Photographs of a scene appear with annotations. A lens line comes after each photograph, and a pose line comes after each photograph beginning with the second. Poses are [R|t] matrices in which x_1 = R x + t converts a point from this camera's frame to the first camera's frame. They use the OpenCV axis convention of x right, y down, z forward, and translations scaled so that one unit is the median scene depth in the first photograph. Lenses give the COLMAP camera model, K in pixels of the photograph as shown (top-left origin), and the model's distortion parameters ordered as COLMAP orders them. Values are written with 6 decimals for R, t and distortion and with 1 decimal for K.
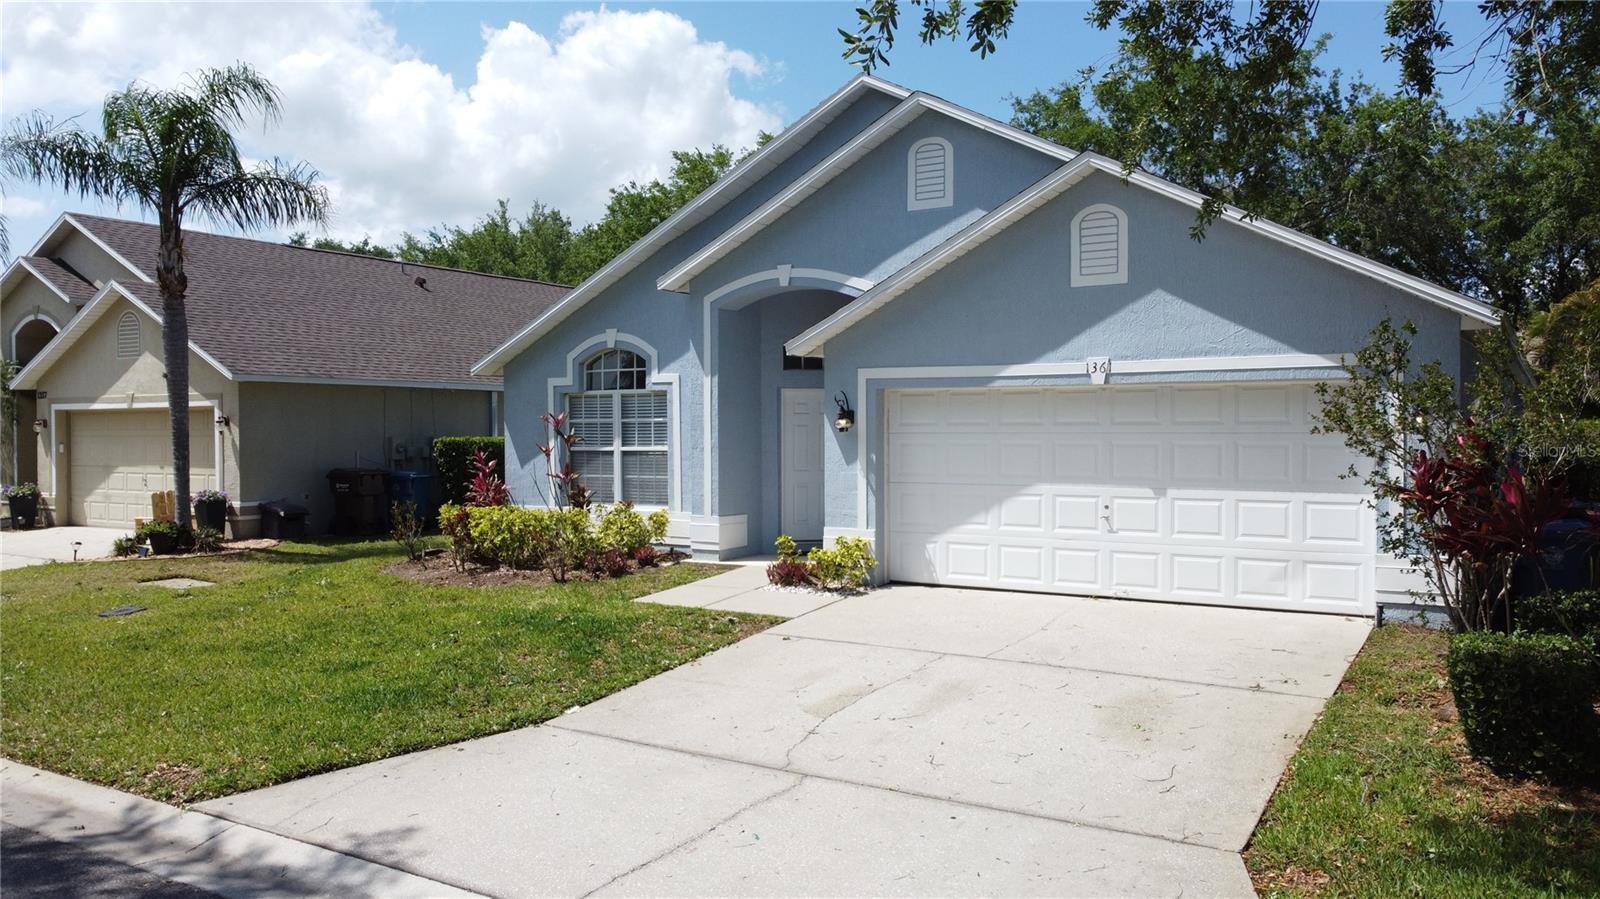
lens RADIAL K [[1203.8, 0, 792.9], [0, 1203.8, 455.9], [0, 0, 1]] dist [0.004414, 0.000405]
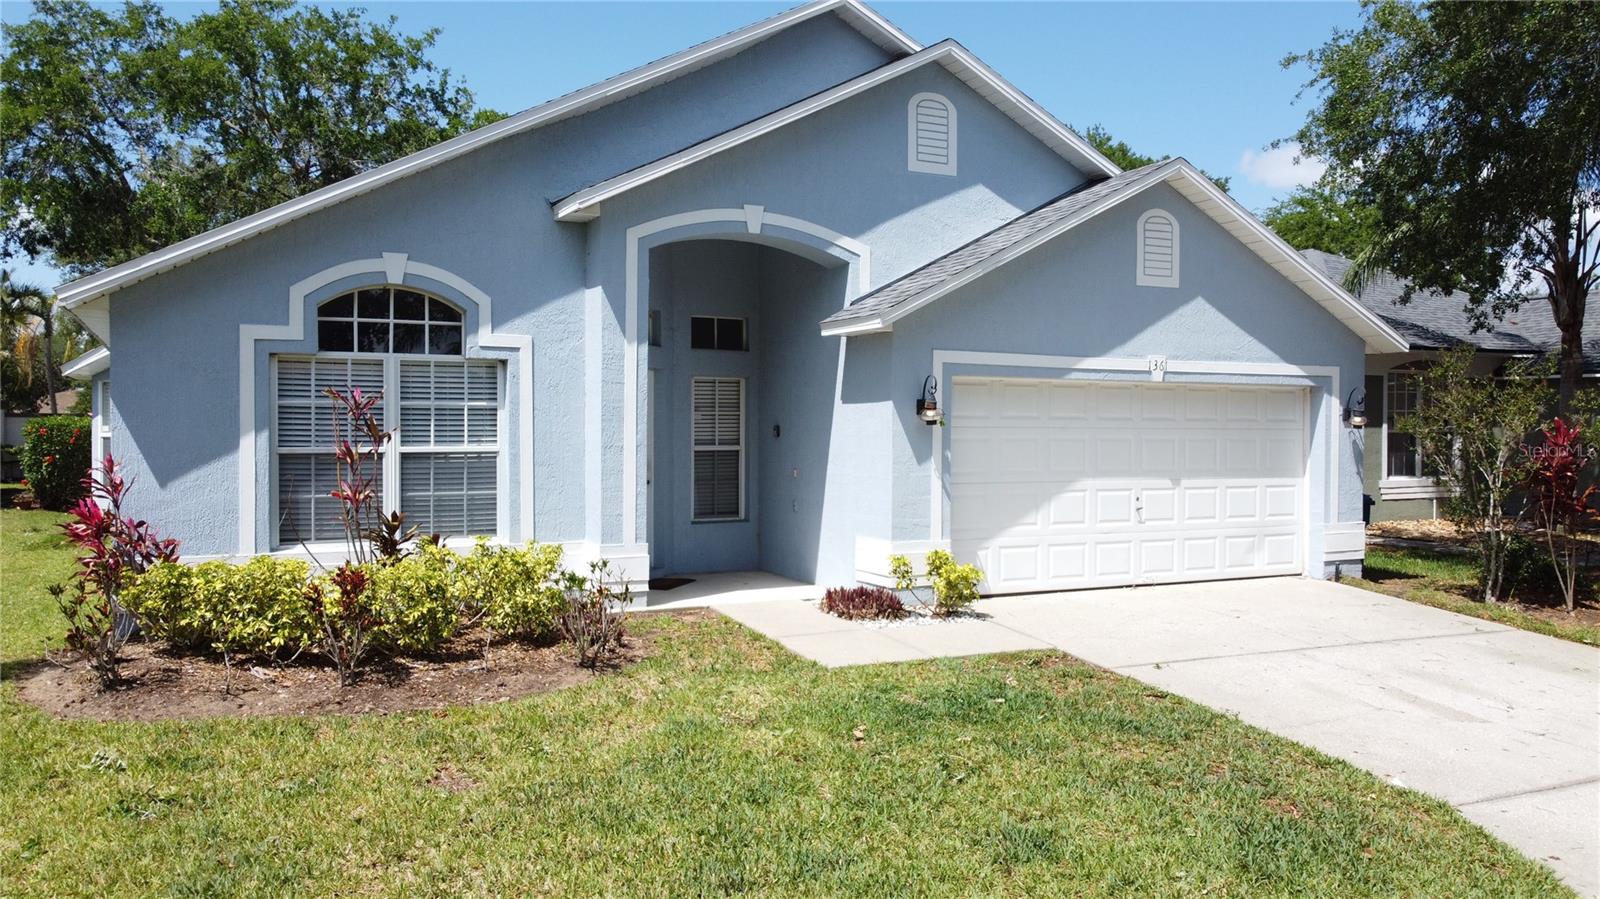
lens RADIAL K [[1203.8, 0, 792.9], [0, 1203.8, 455.9], [0, 0, 1]] dist [0.004414, 0.000405]
pose [[0.522039, -0.011037, 0.852850, -0.722399], [0.013718, 0.999896, 0.004543, -0.003447], [-0.852811, 0.009328, 0.522136, 0.650949]]
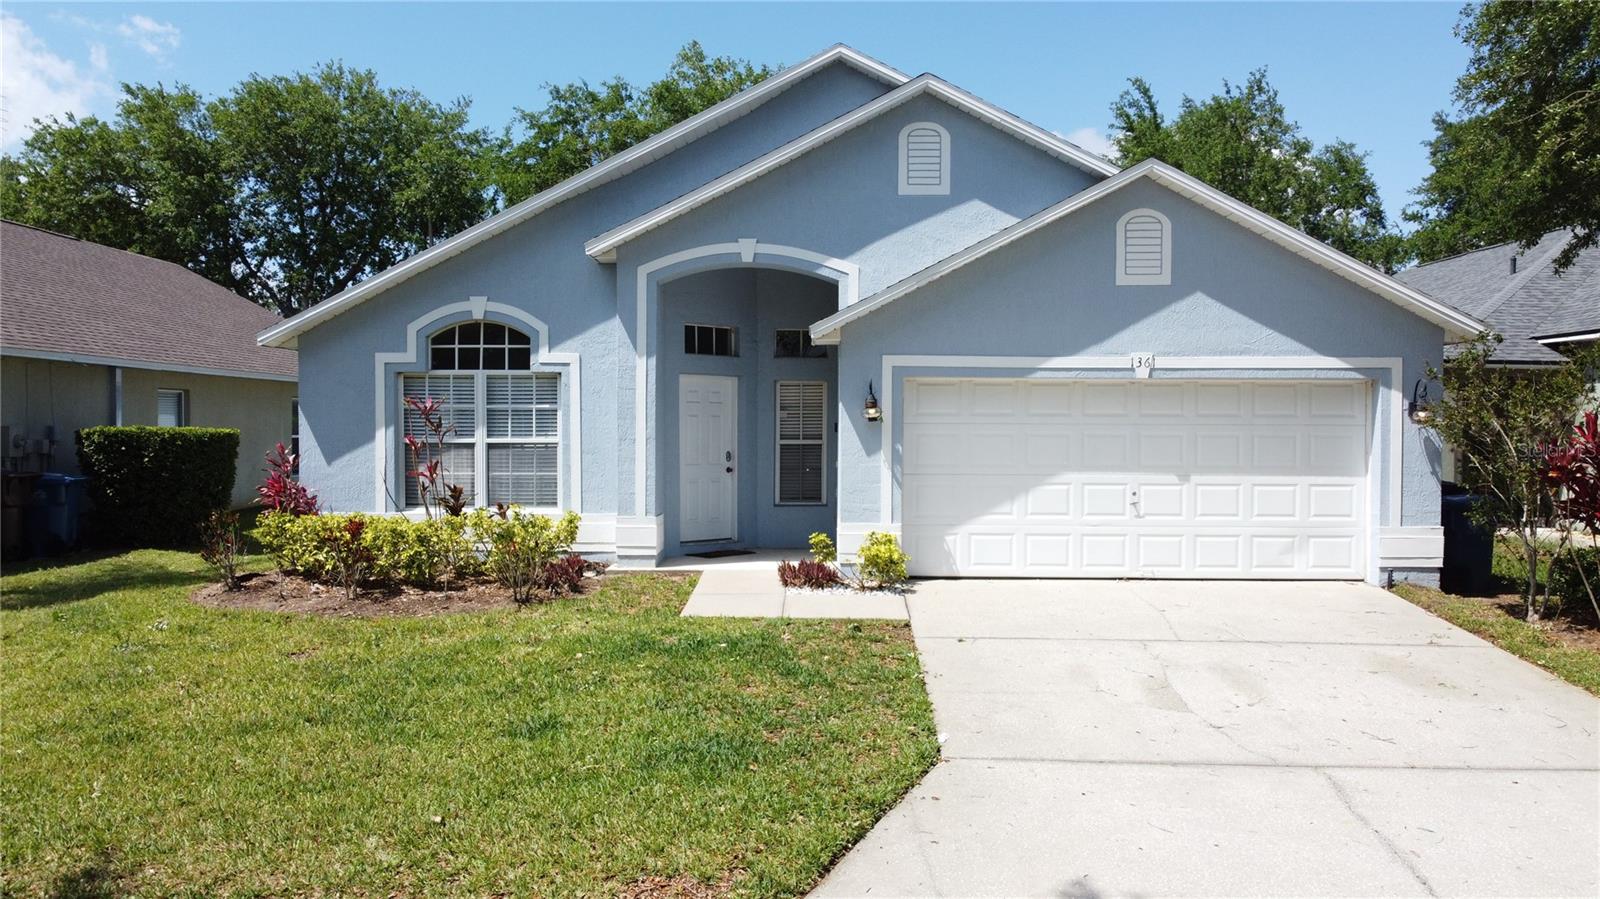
lens RADIAL K [[1203.8, 0, 792.9], [0, 1203.8, 455.9], [0, 0, 1]] dist [0.004414, 0.000405]
pose [[0.856300, -0.004877, 0.516456, -0.503198], [0.004415, 0.999988, 0.002122, 0.004997], [-0.516460, 0.000463, 0.856311, 0.223621]]
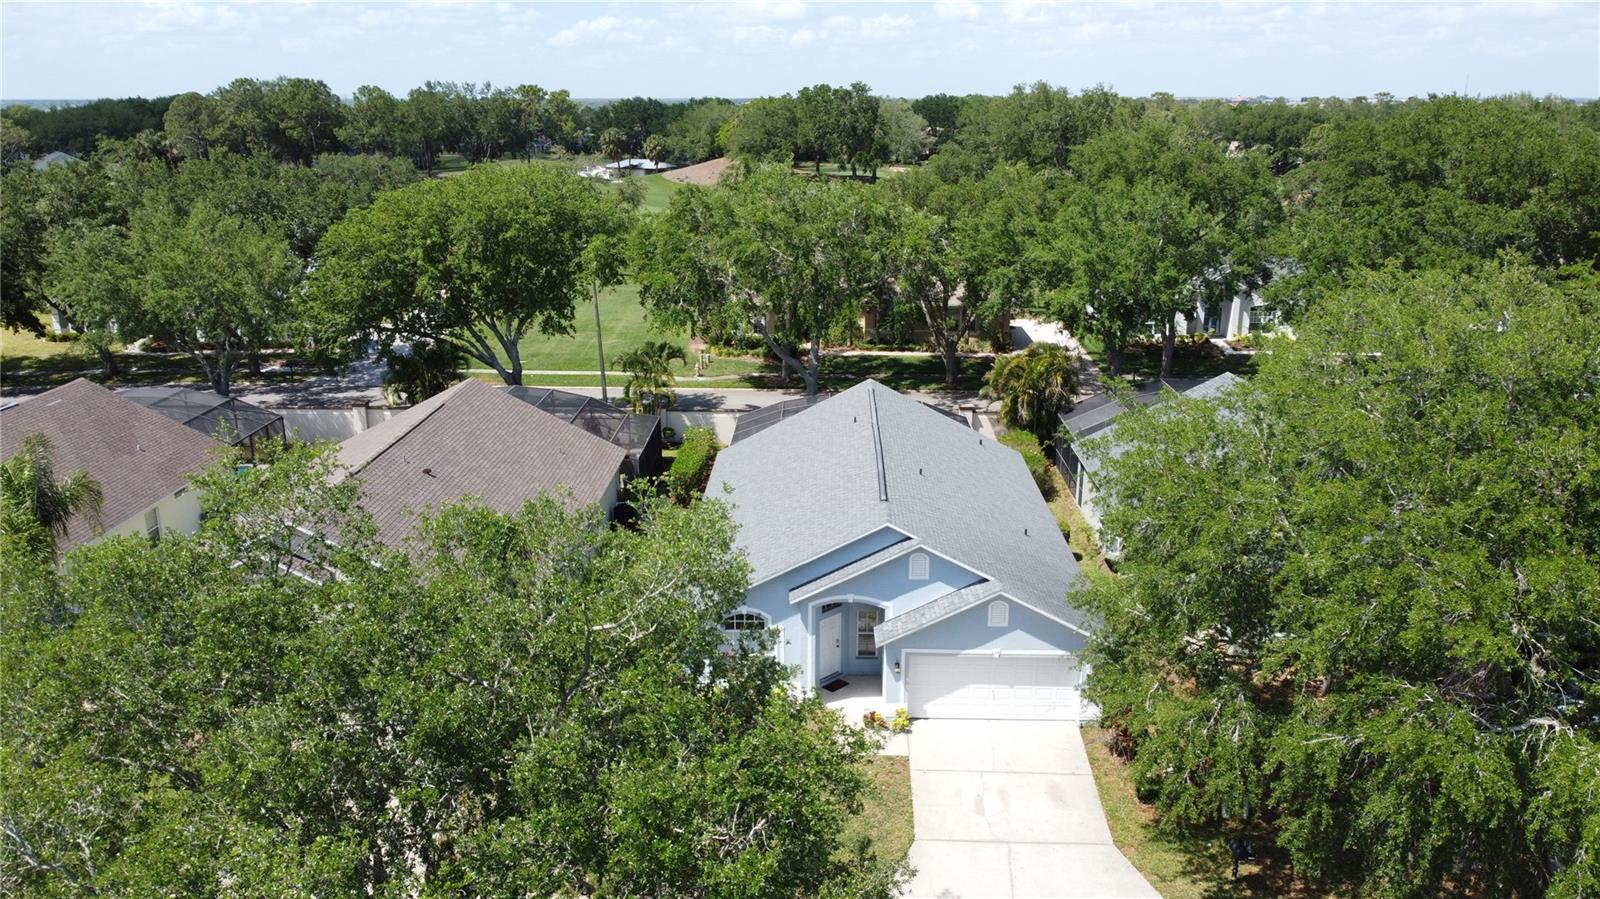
lens RADIAL K [[1203.8, 0, 792.9], [0, 1203.8, 455.9], [0, 0, 1]] dist [0.004414, 0.000405]
pose [[0.862242, -0.143837, 0.485643, -1.366646], [0.010894, 0.963874, 0.266135, -1.181278], [-0.506379, -0.224182, 0.832660, -0.965124]]
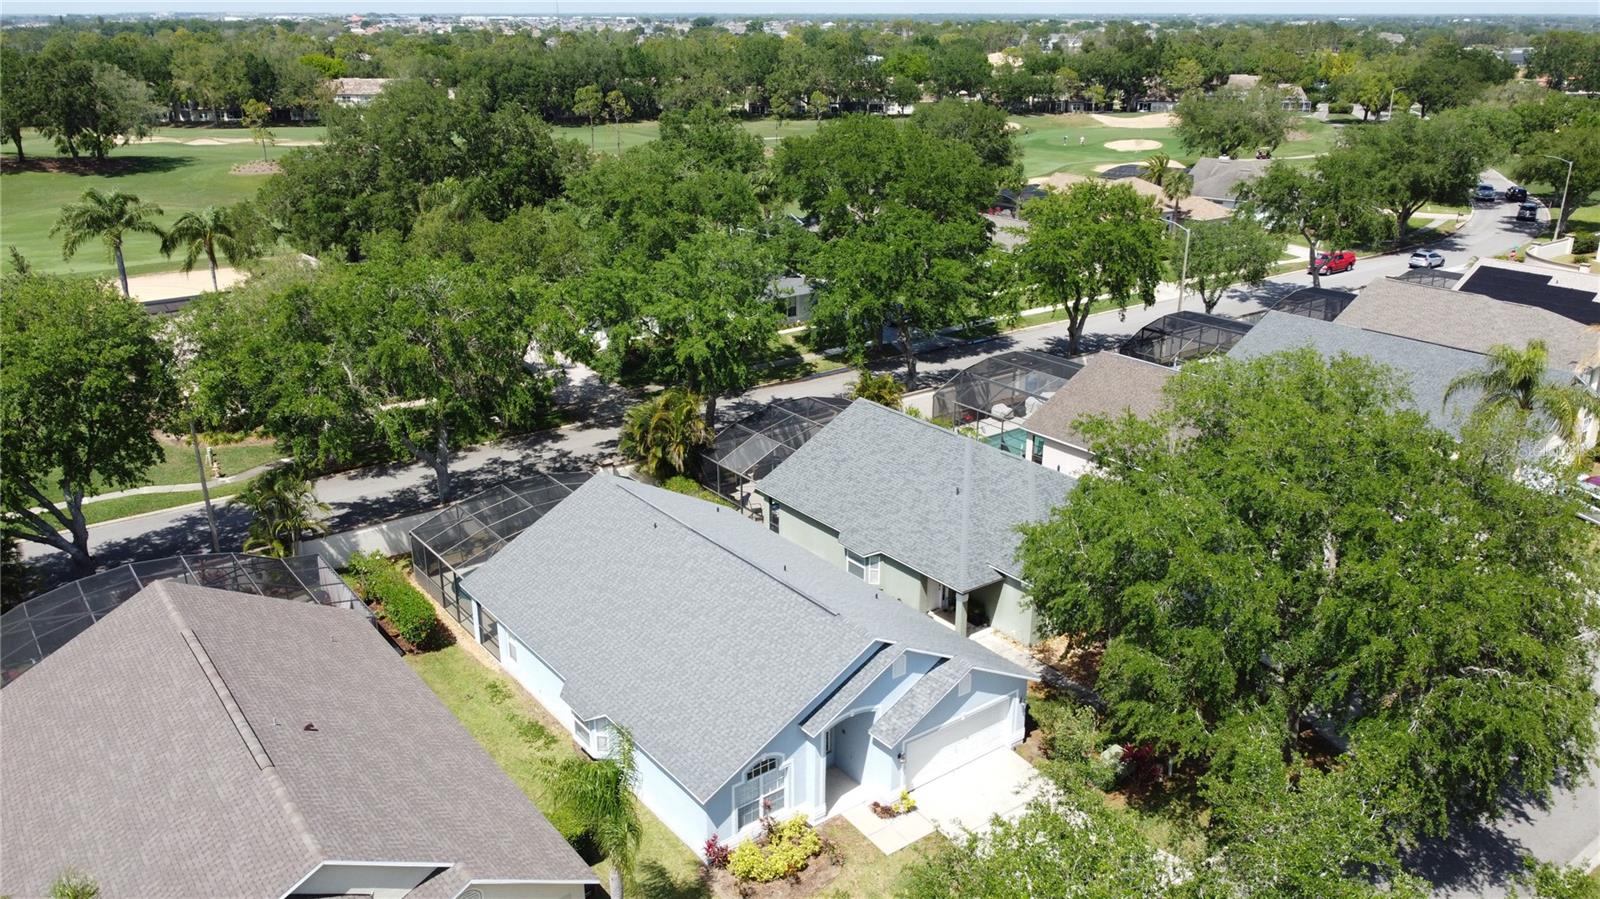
lens RADIAL K [[1203.8, 0, 792.9], [0, 1203.8, 455.9], [0, 0, 1]] dist [0.004414, 0.000405]
pose [[0.349240, -0.319253, 0.880970, -2.403705], [0.016904, 0.942163, 0.334727, -1.715244], [-0.936881, -0.102009, 0.334438, 0.349550]]
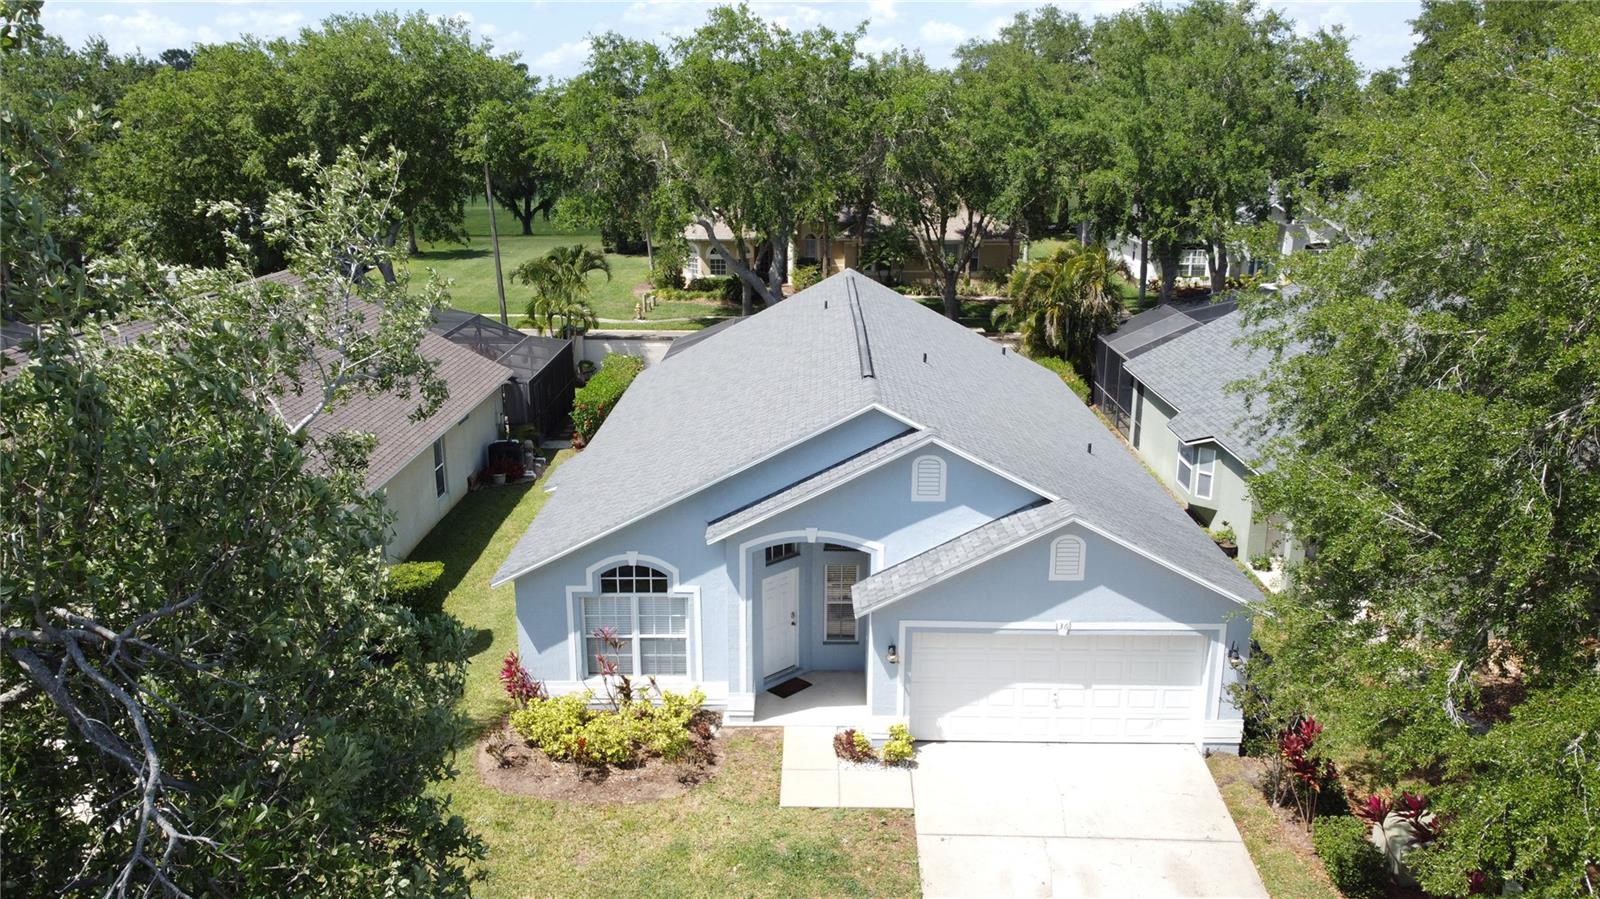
lens RADIAL K [[1203.8, 0, 792.9], [0, 1203.8, 455.9], [0, 0, 1]] dist [0.004414, 0.000405]
pose [[0.855450, -0.136438, 0.499589, -0.791725], [0.008810, 0.968367, 0.249376, -0.654543], [-0.517810, -0.208927, 0.829592, -0.138364]]
